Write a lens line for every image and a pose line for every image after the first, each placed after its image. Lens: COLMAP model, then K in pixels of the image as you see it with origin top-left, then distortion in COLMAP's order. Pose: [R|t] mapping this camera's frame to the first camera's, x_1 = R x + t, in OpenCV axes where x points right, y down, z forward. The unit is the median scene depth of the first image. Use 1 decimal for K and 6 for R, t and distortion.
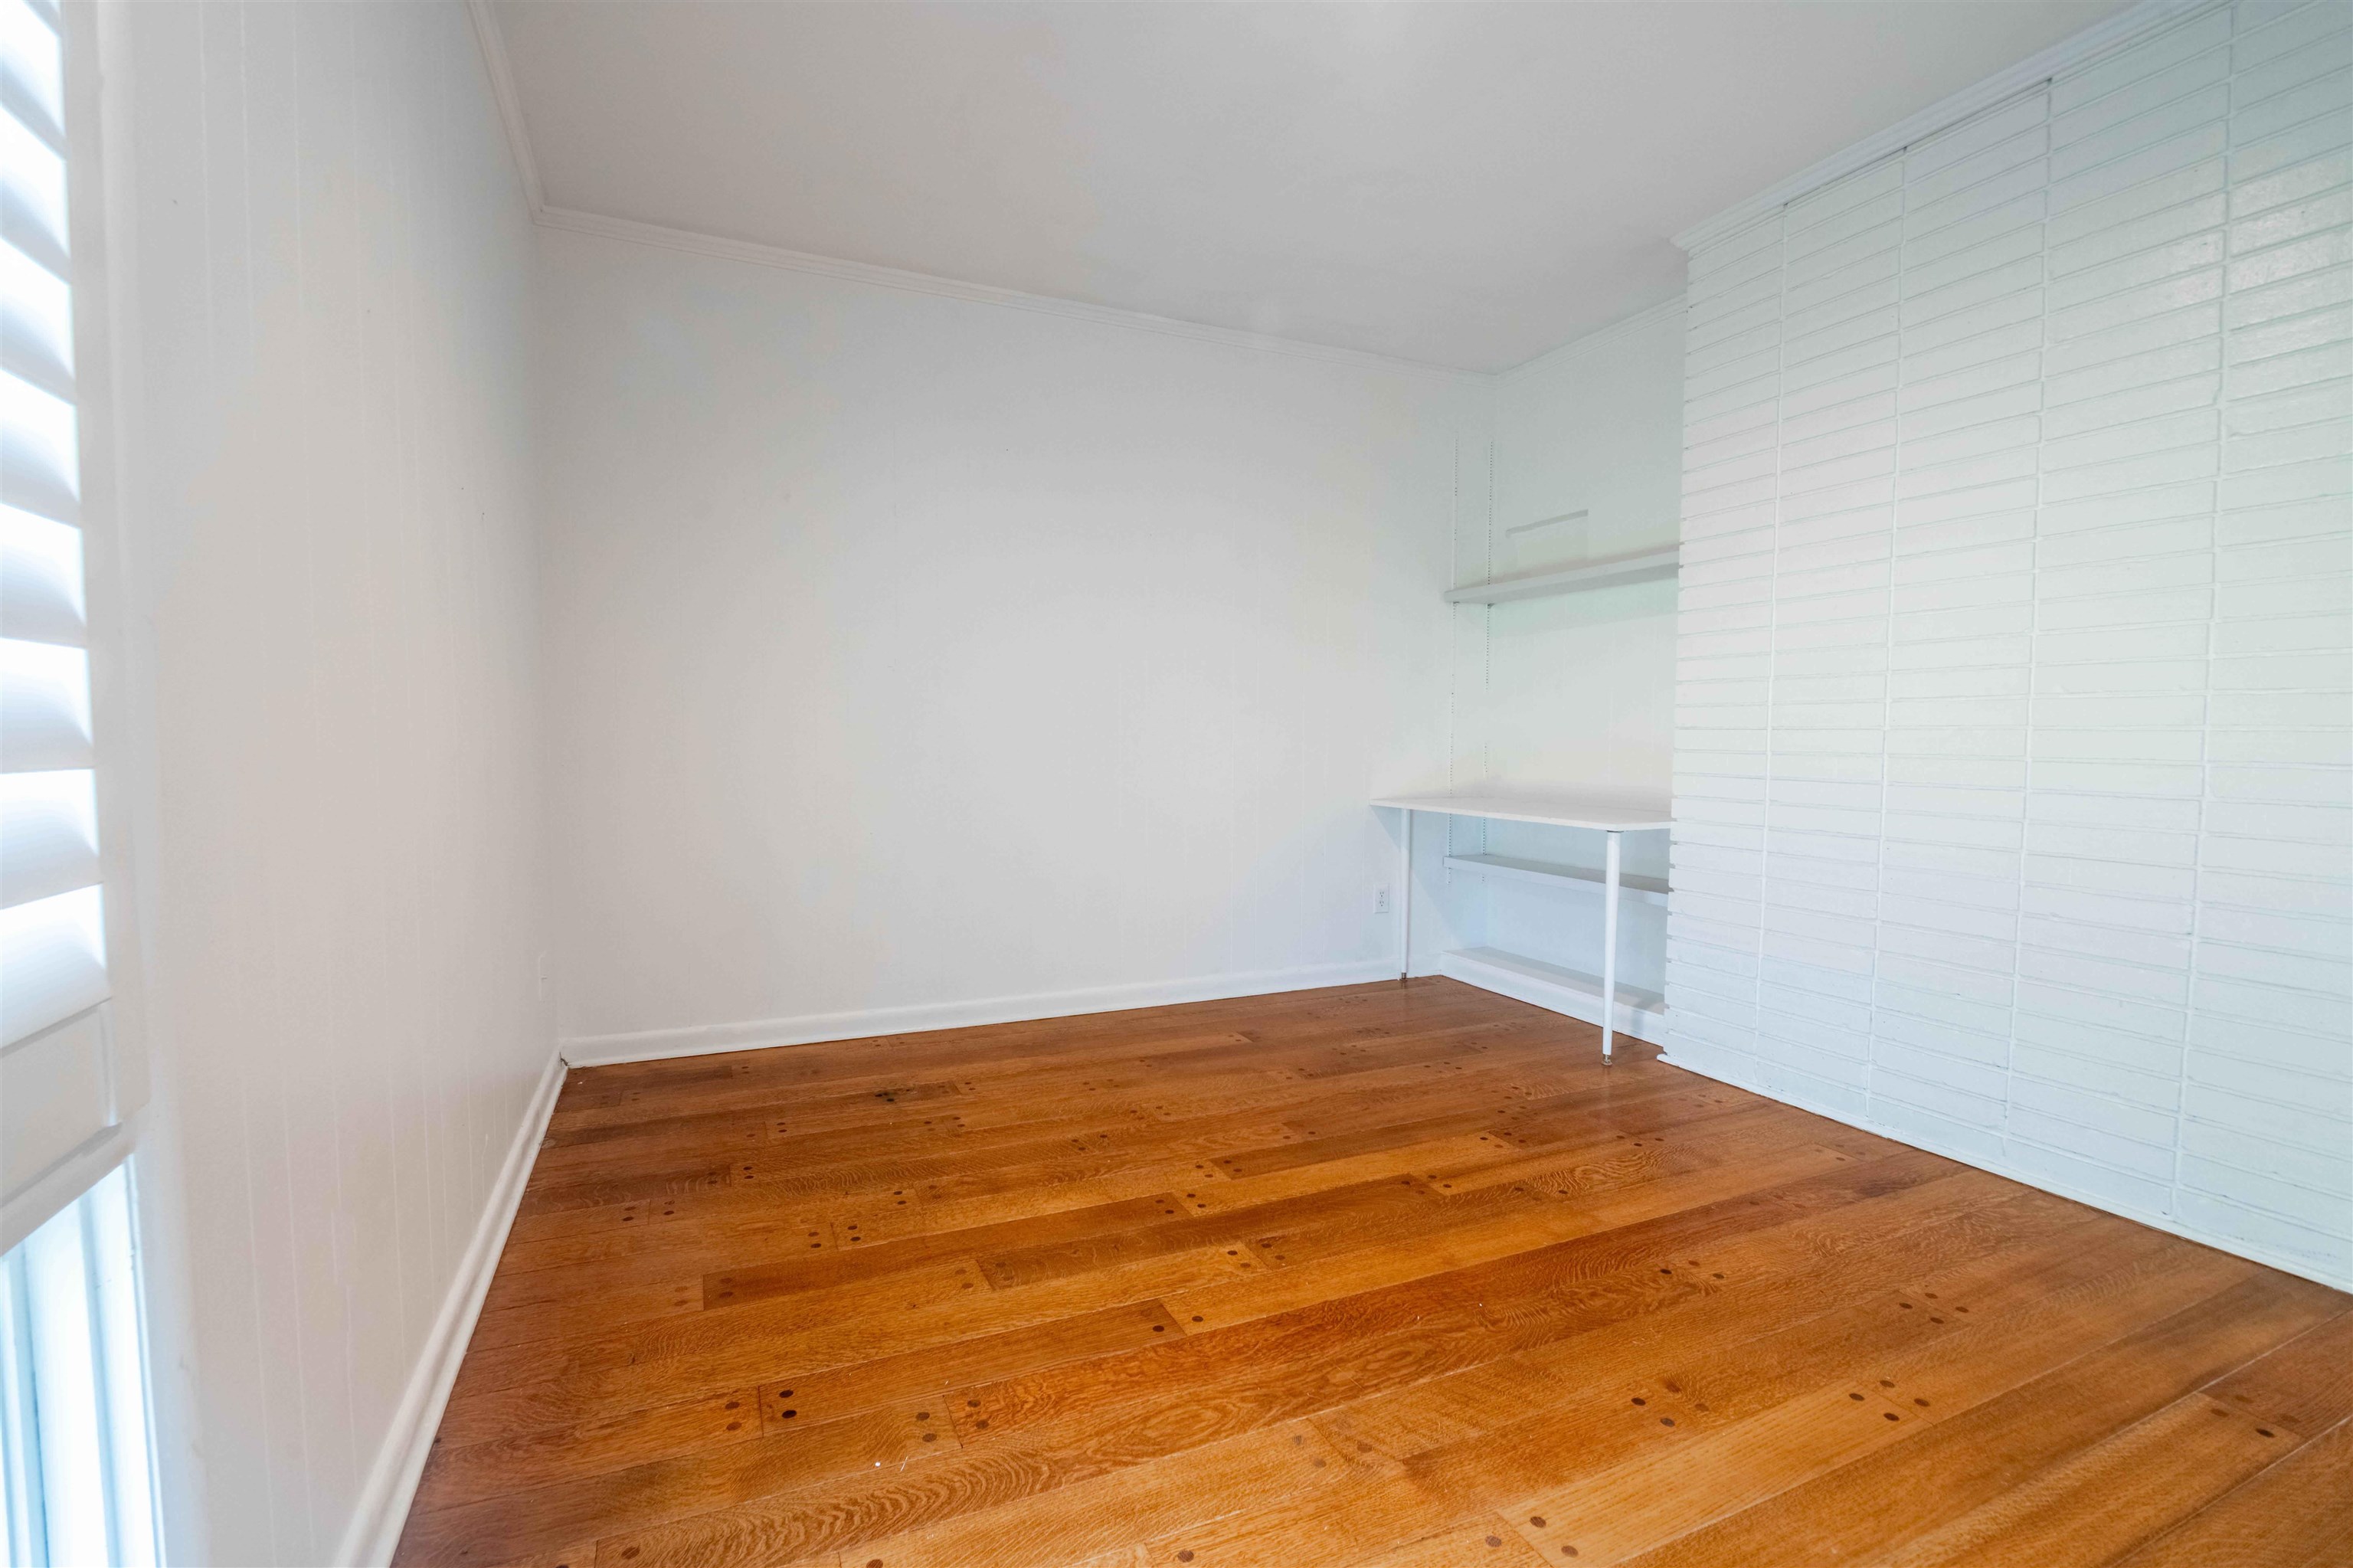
lens RADIAL K [[1051.3, 0, 1140.4], [0, 1051.3, 798.1], [0, 0, 1]] dist [0.002168, -0.010069]
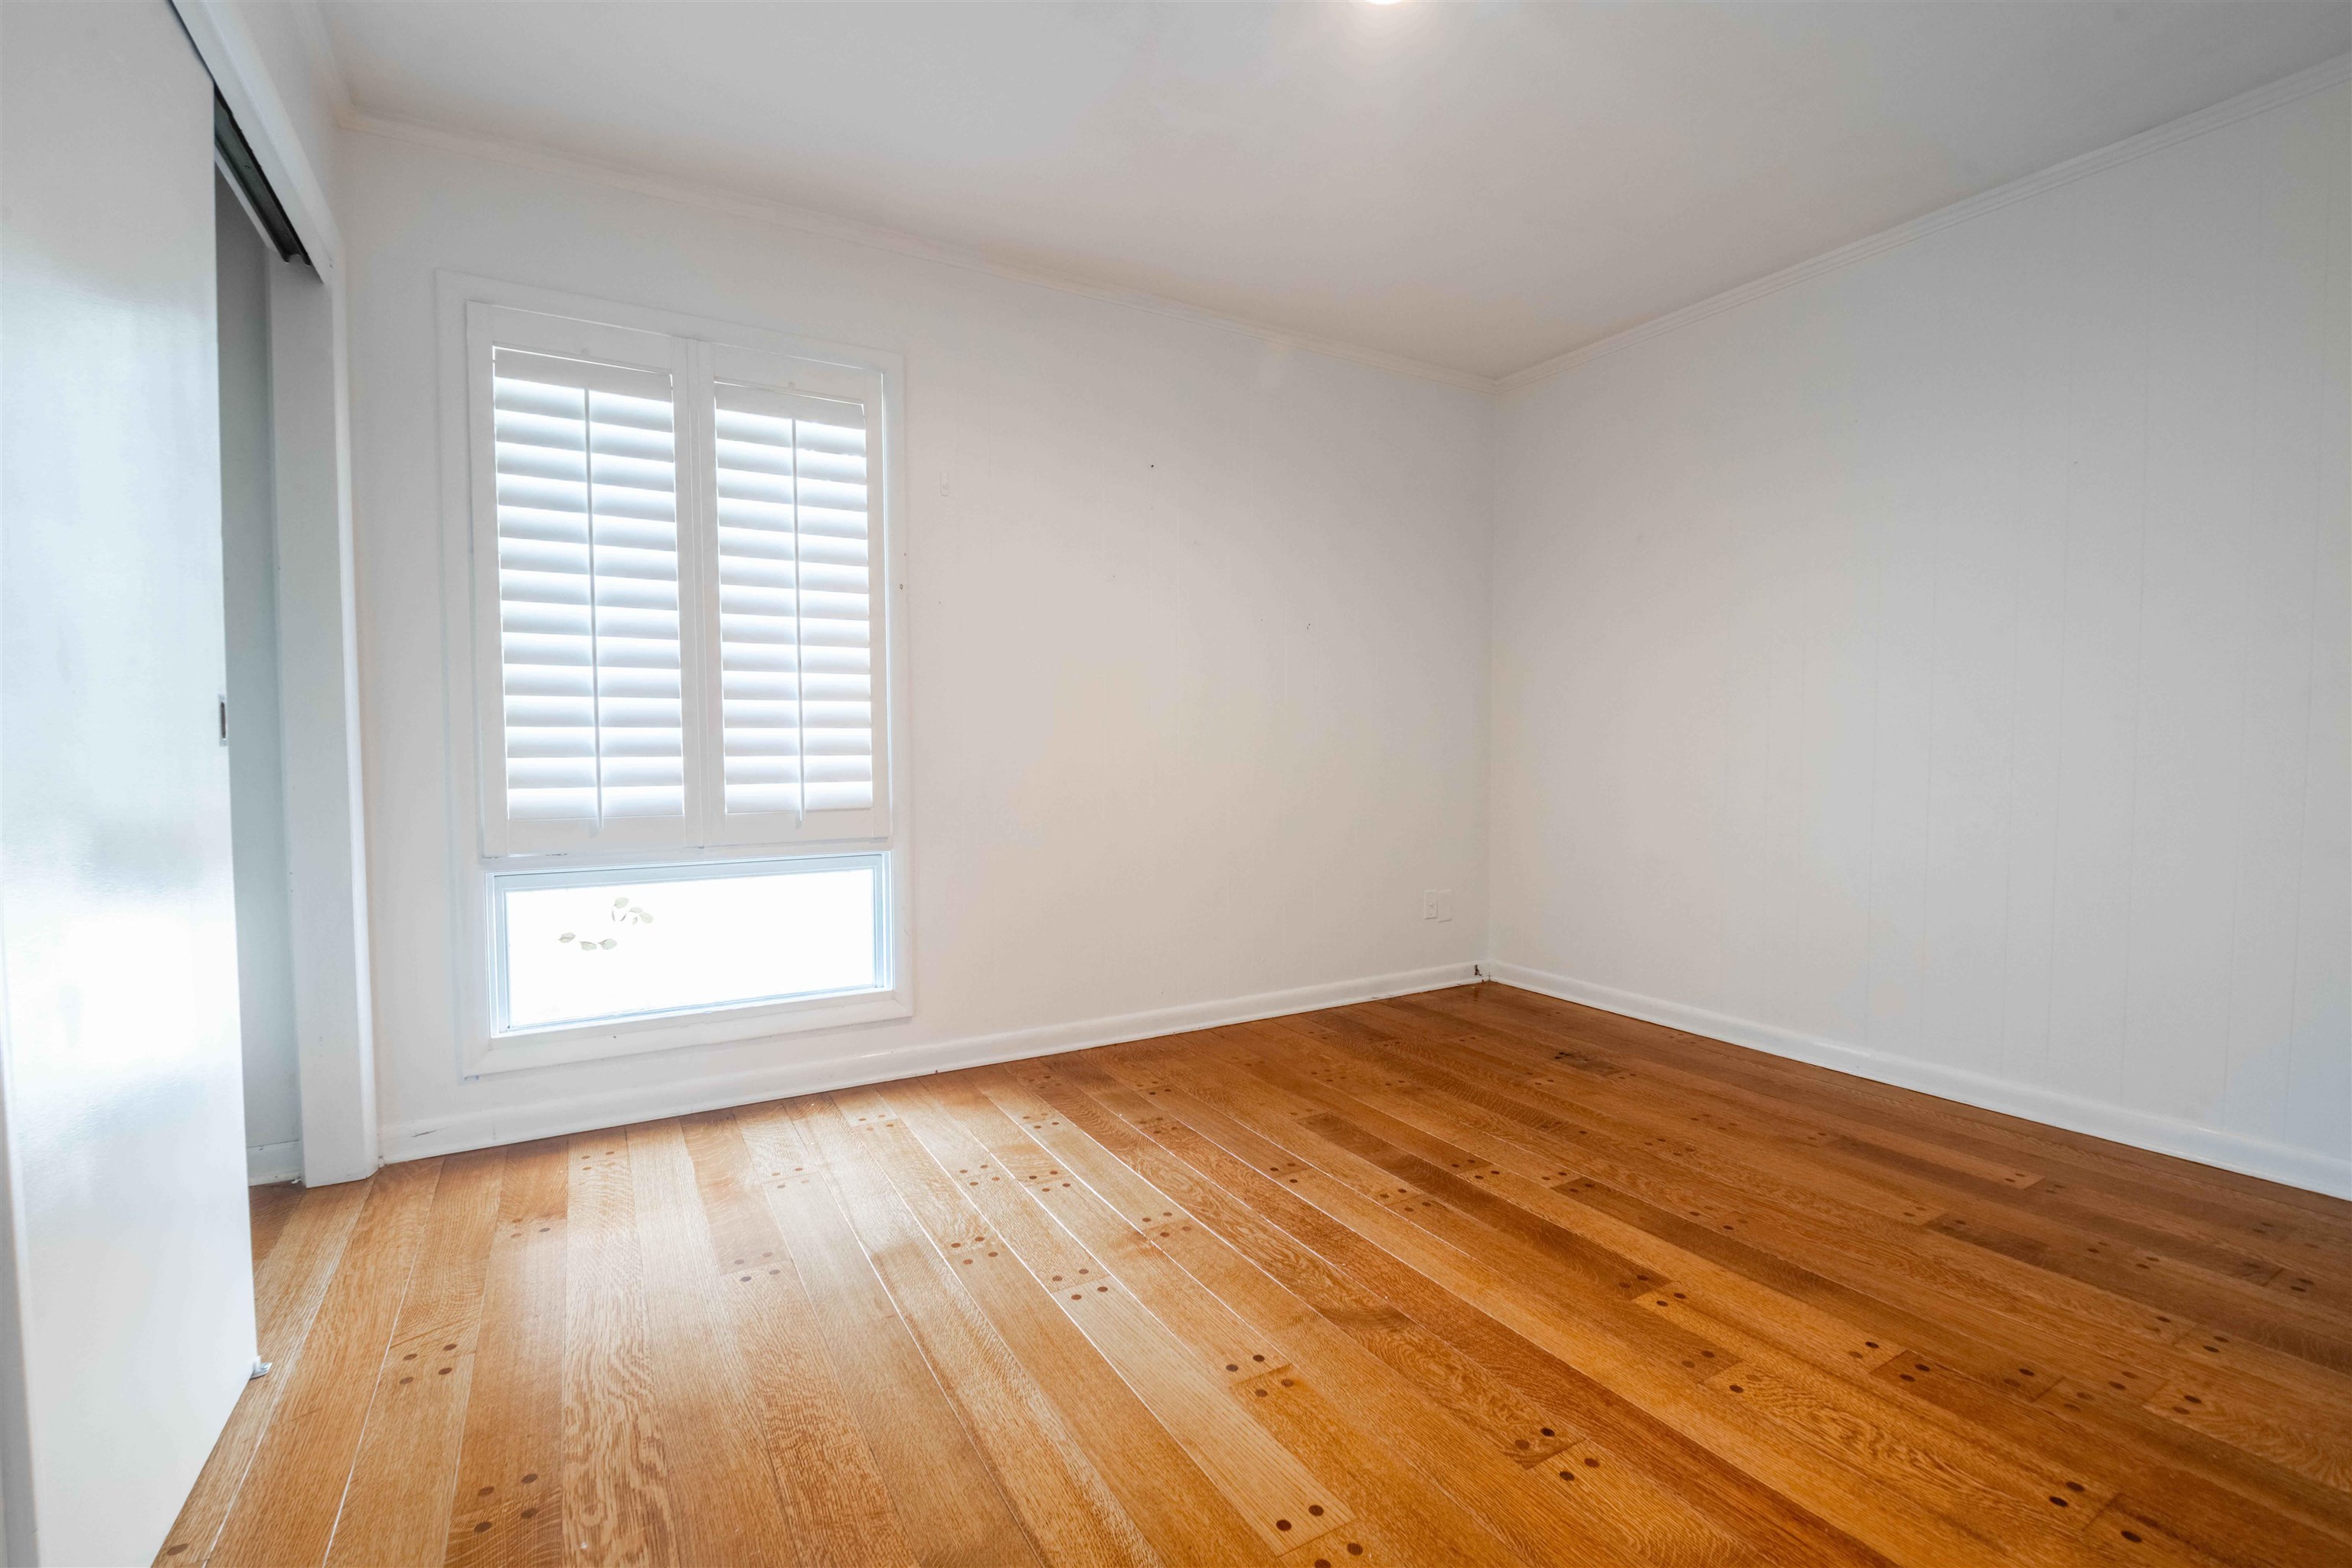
lens RADIAL K [[1015.0, 0, 1146.7], [0, 1015.0, 792.0], [0, 0, 1]] dist [0.003155, -0.010687]
pose [[0.098393, 0.042372, -0.994245, 1.011874], [-0.056298, 0.997730, 0.036949, -0.028255], [0.993554, 0.052339, 0.100555, 0.511039]]
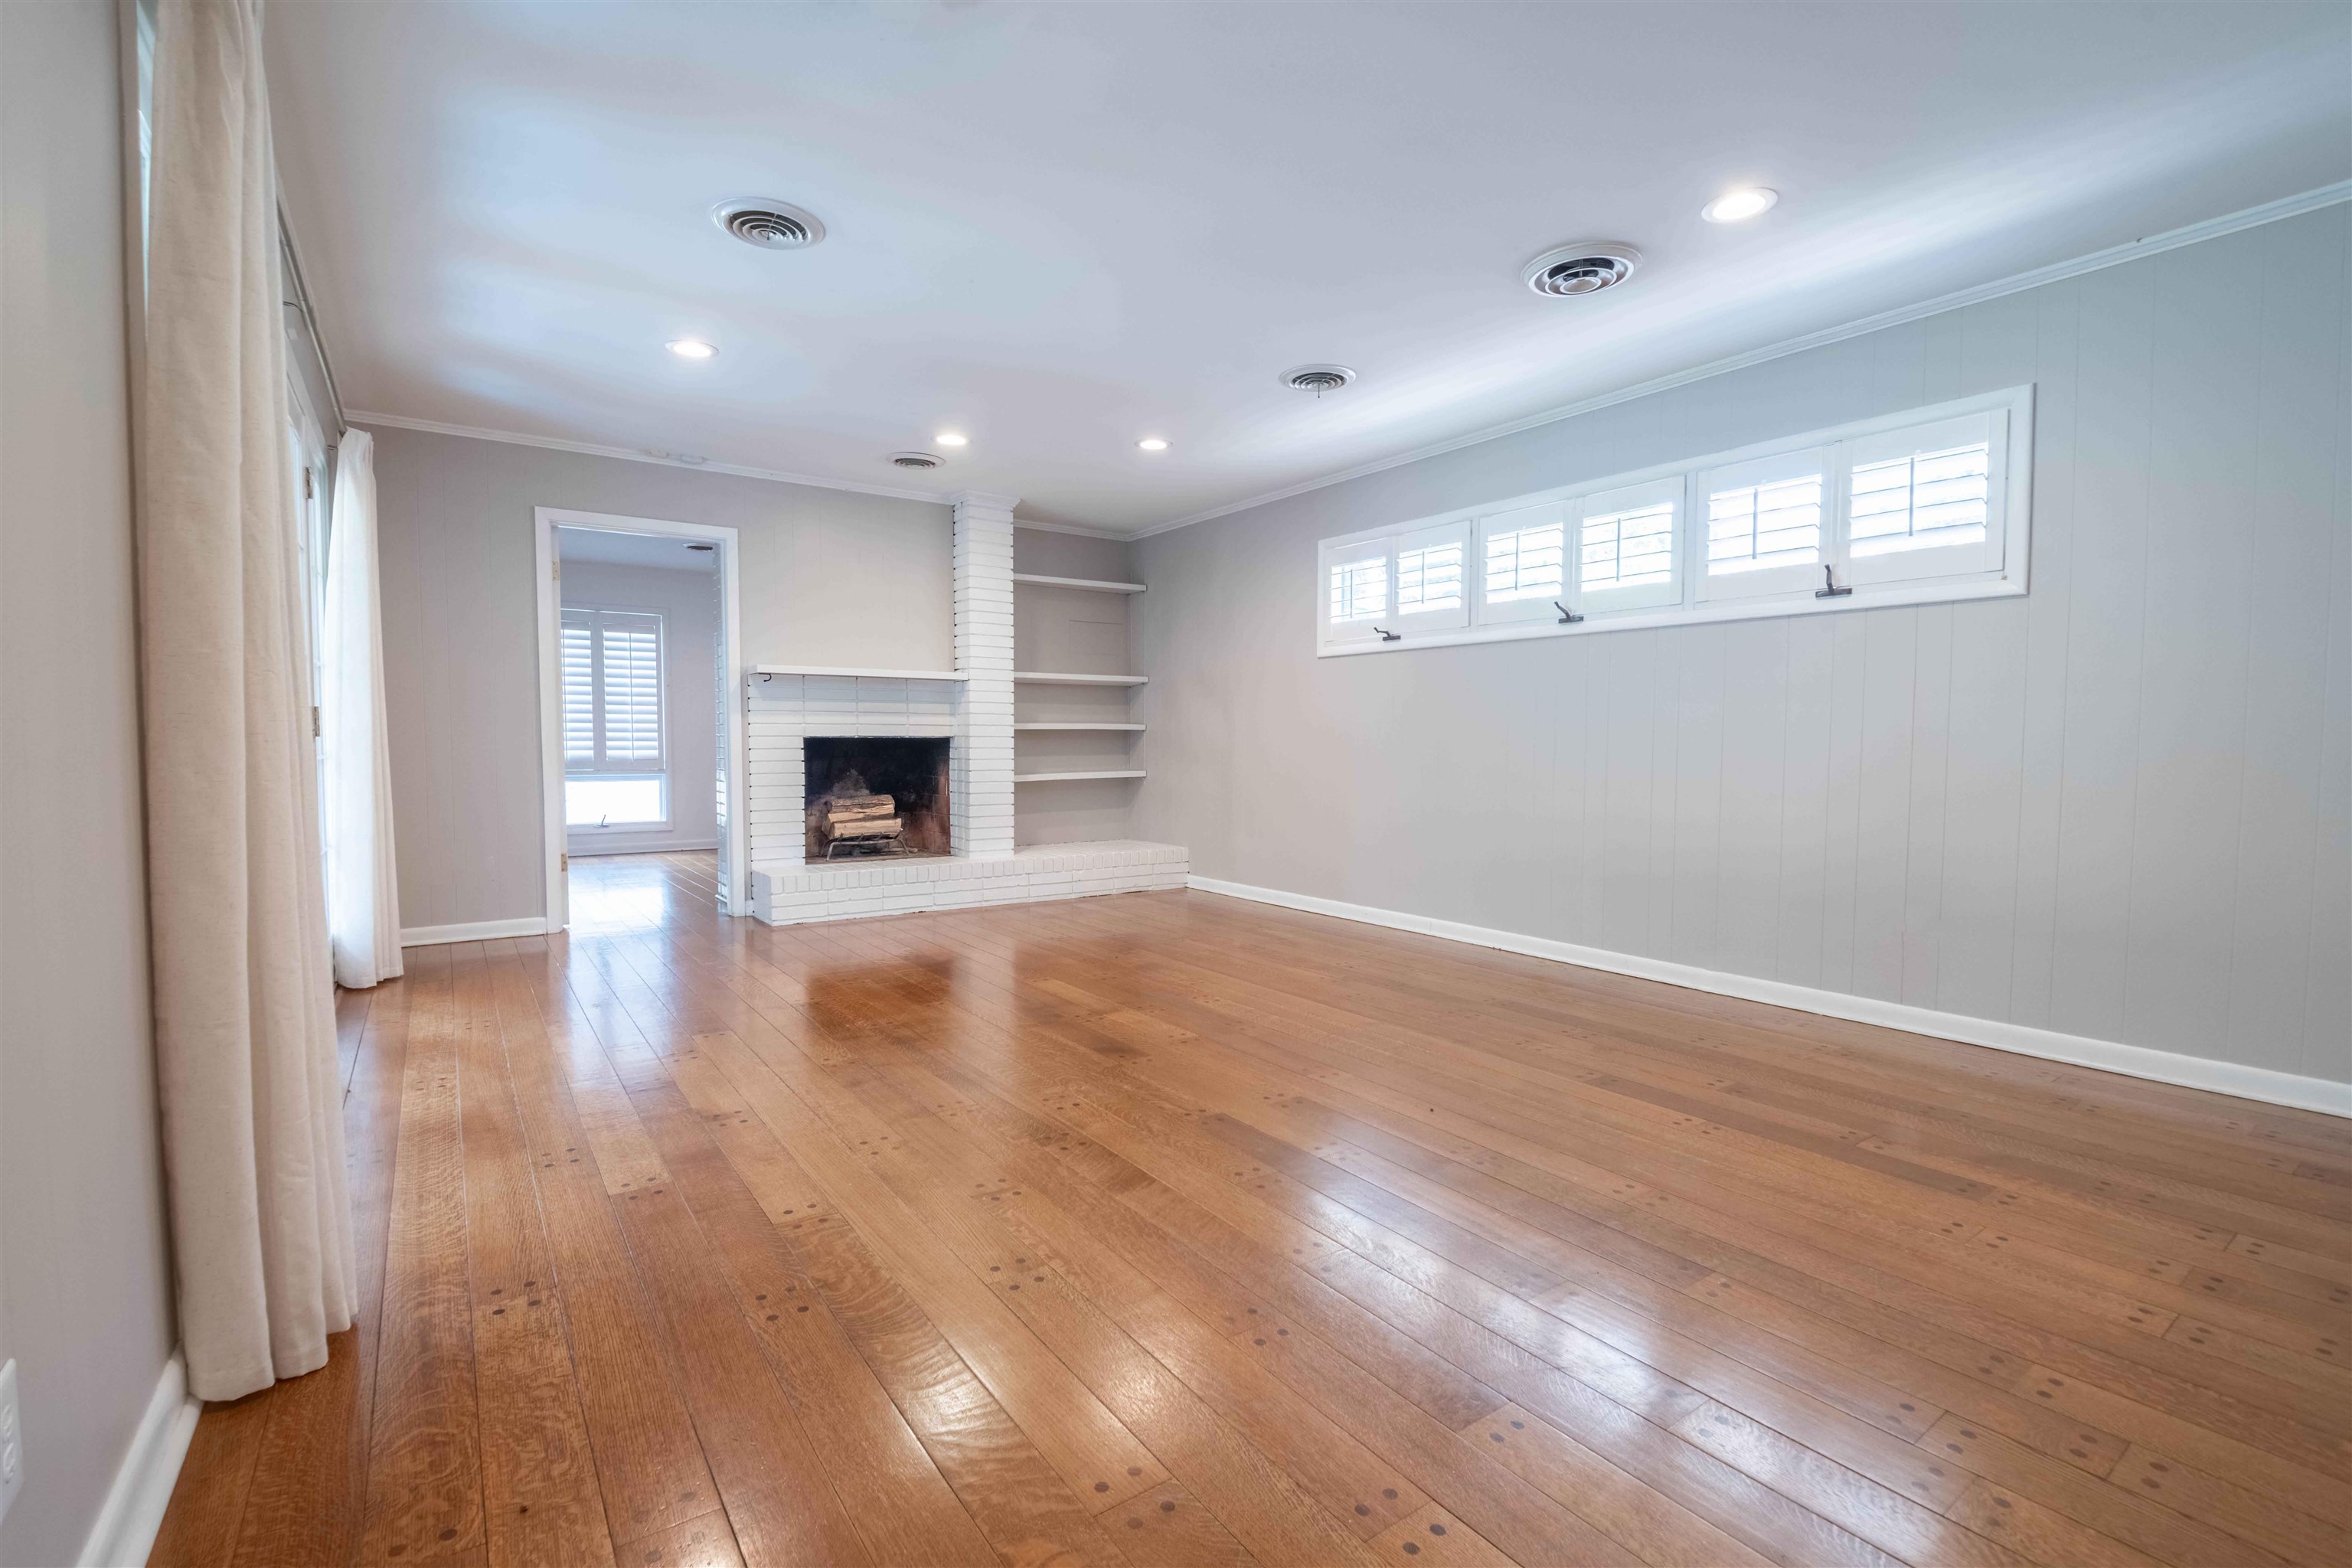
lens RADIAL K [[1015.0, 0, 1146.7], [0, 1015.0, 792.0], [0, 0, 1]] dist [0.003155, -0.010687]
pose [[0.211291, 0.037506, -0.976703, 3.873444], [-0.058261, 0.997970, 0.025719, -0.024171], [0.975685, 0.051469, 0.213048, 1.295422]]
